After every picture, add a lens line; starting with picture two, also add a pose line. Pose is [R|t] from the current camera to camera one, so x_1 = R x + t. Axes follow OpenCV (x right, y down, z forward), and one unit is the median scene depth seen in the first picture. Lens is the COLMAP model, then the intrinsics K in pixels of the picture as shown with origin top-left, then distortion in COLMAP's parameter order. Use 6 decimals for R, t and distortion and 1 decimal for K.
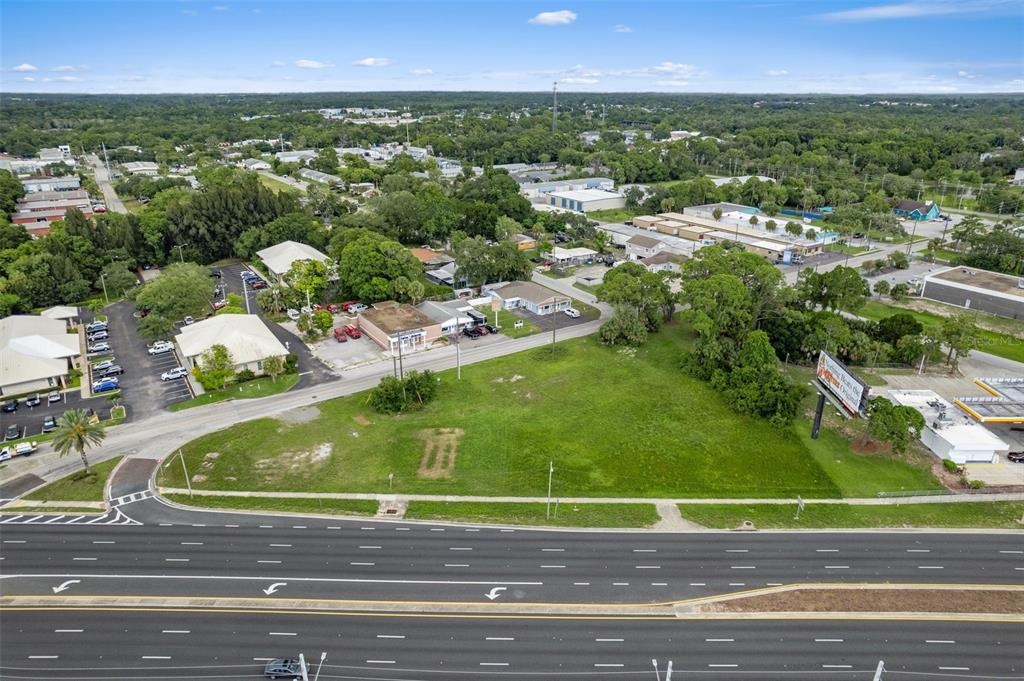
lens RADIAL K [[655.1, 0, 515.2], [0, 655.1, 343.9], [0, 0, 1]] dist [-0.079377, 0.067109]
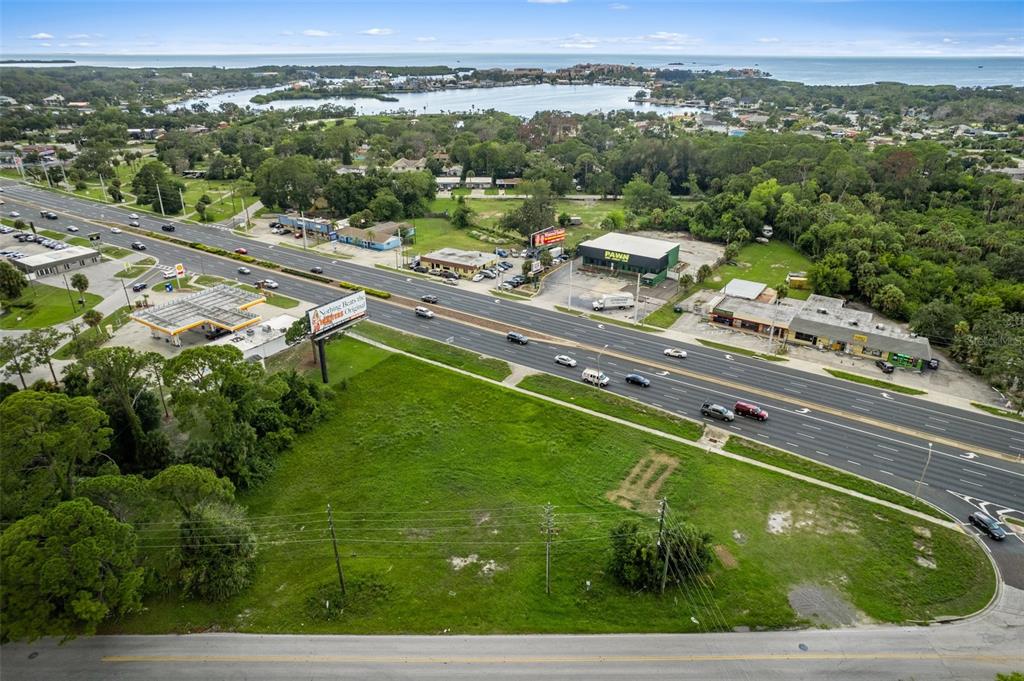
lens RADIAL K [[655.1, 0, 515.2], [0, 655.1, 343.9], [0, 0, 1]] dist [-0.079377, 0.067109]
pose [[-0.841957, -0.226147, 0.489863, -0.283948], [0.194803, 0.719262, 0.666869, -0.478134], [-0.503150, 0.656902, -0.561534, 1.154179]]
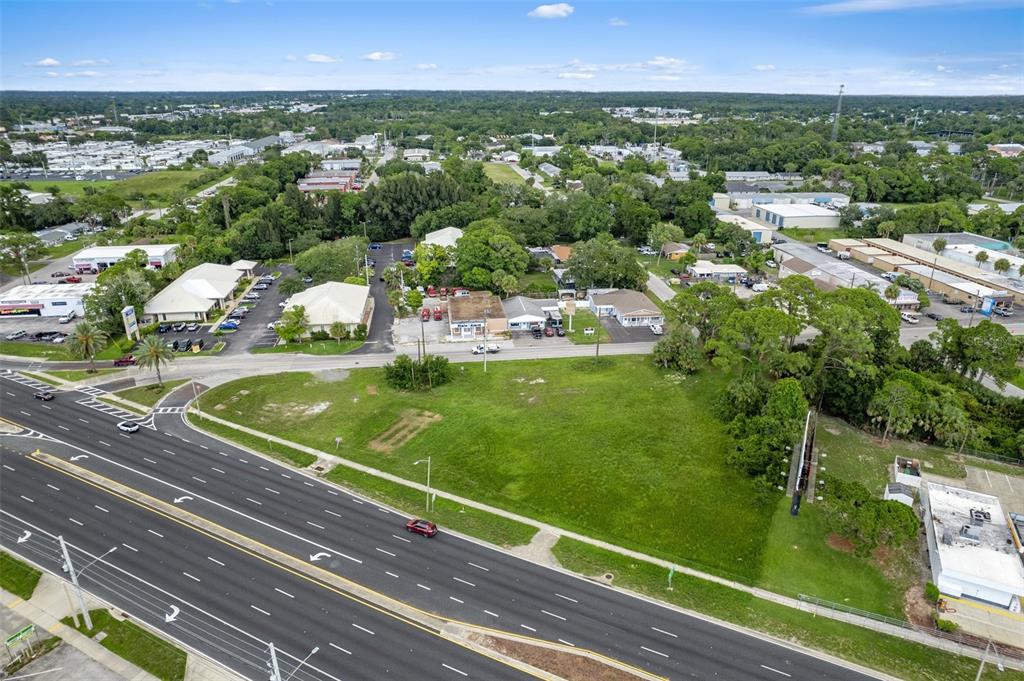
lens RADIAL K [[655.1, 0, 515.2], [0, 655.1, 343.9], [0, 0, 1]] dist [-0.079377, 0.067109]
pose [[0.897888, 0.163277, -0.408825, 0.359758], [-0.162988, 0.985978, 0.035815, -0.033158], [0.408941, 0.034476, 0.911910, 0.073979]]
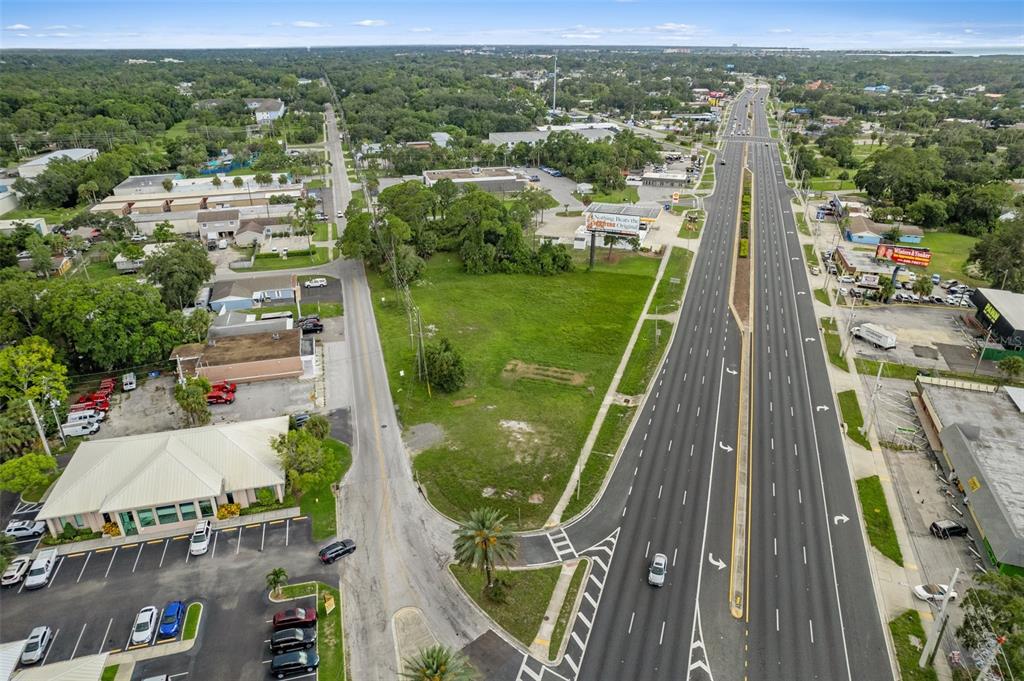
lens RADIAL K [[646.8, 0, 503.6], [0, 646.8, 360.6], [0, 0, 1]] dist [-0.067981, 0.040175]
pose [[0.318925, -0.424780, 0.847259, -0.846351], [0.352271, 0.883027, 0.310111, -0.179190], [-0.879882, 0.199562, 0.431257, 0.447512]]
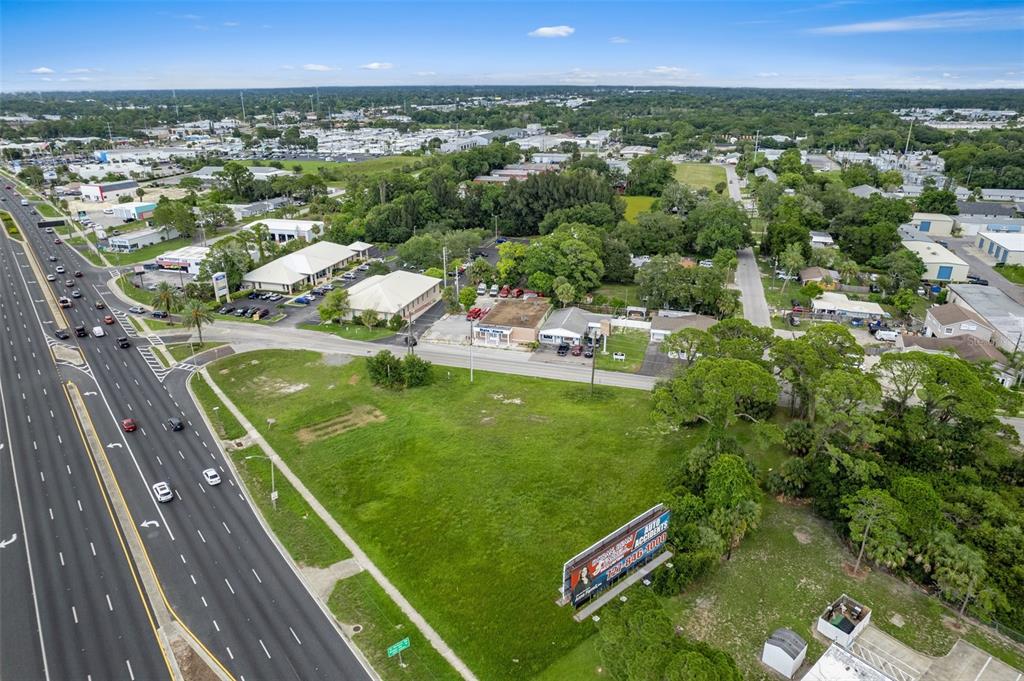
lens RADIAL K [[655.1, 0, 515.2], [0, 655.1, 343.9], [0, 0, 1]] dist [-0.079377, 0.067109]
pose [[0.643958, 0.284038, -0.710380, 0.613607], [-0.279156, 0.951745, 0.127491, -0.137377], [0.712313, 0.116208, 0.692175, 0.352039]]
